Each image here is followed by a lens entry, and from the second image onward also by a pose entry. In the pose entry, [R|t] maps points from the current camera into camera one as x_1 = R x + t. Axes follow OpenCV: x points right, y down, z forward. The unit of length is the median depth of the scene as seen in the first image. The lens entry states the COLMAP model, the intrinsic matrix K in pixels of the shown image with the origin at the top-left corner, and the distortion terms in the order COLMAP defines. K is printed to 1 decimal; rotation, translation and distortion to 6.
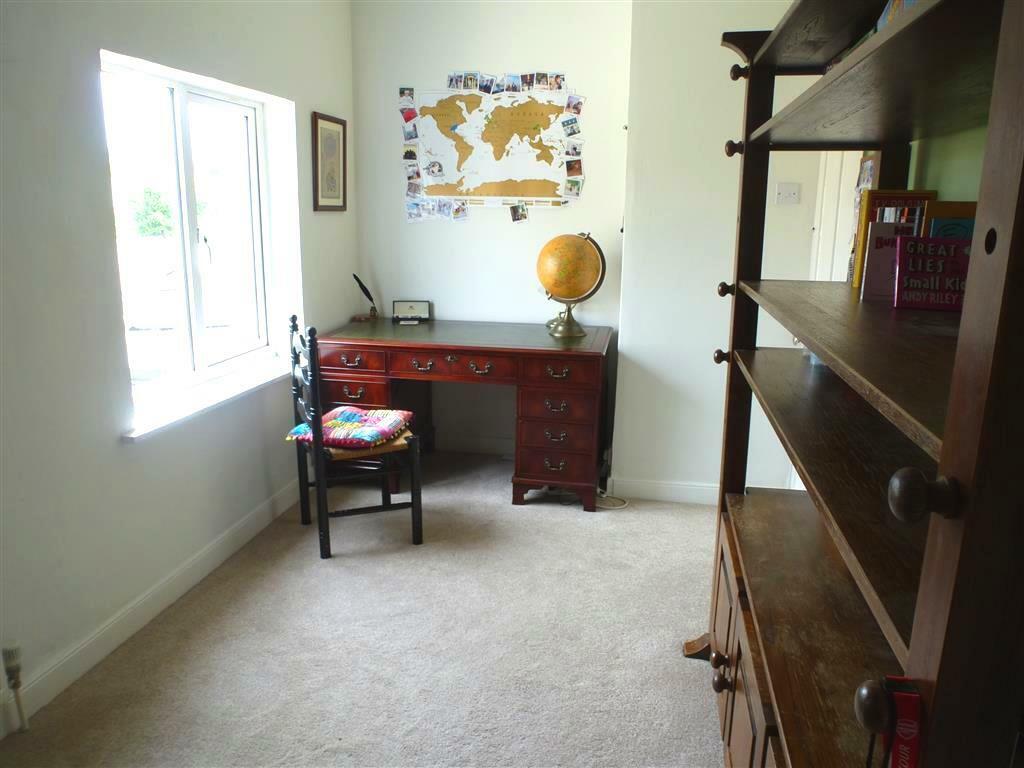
lens RADIAL K [[735.2, 0, 512.4], [0, 735.2, 384.4], [0, 0, 1]] dist [-0.063729, 0.001918]
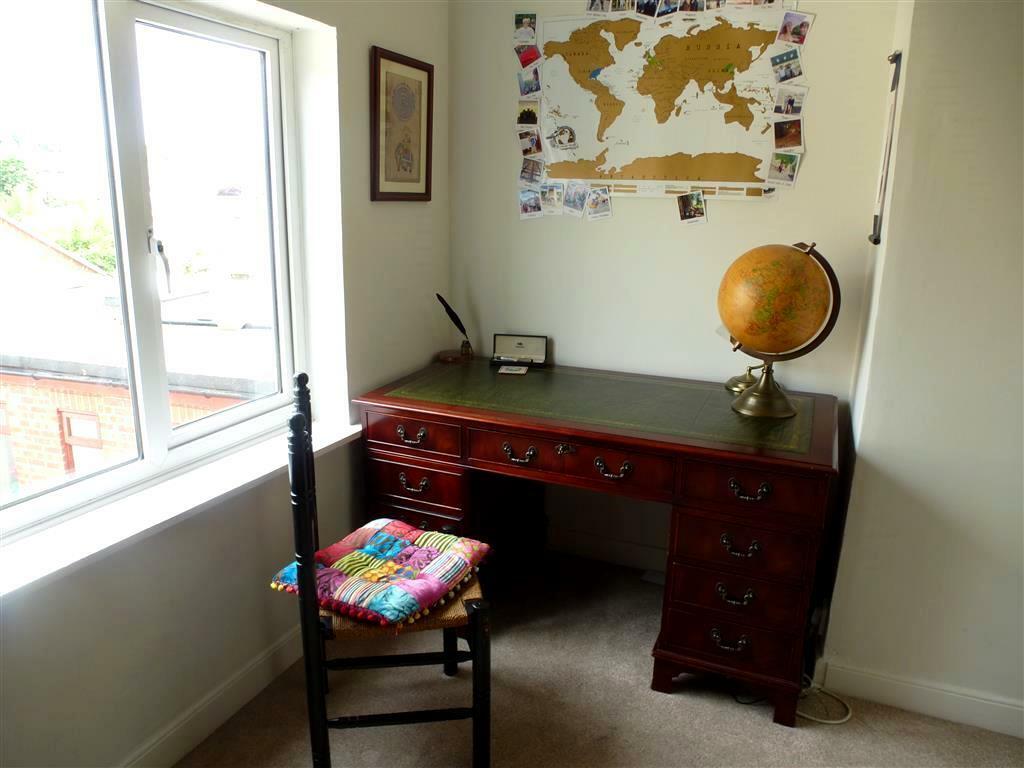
lens RADIAL K [[735.2, 0, 509.5], [0, 735.2, 382.4], [0, 0, 1]] dist [-0.063729, 0.001918]
pose [[0.975398, 0.057096, -0.212928, -0.001749], [-0.054648, 0.998355, 0.017371, -0.089643], [0.213569, -0.005308, 0.976914, 0.370154]]
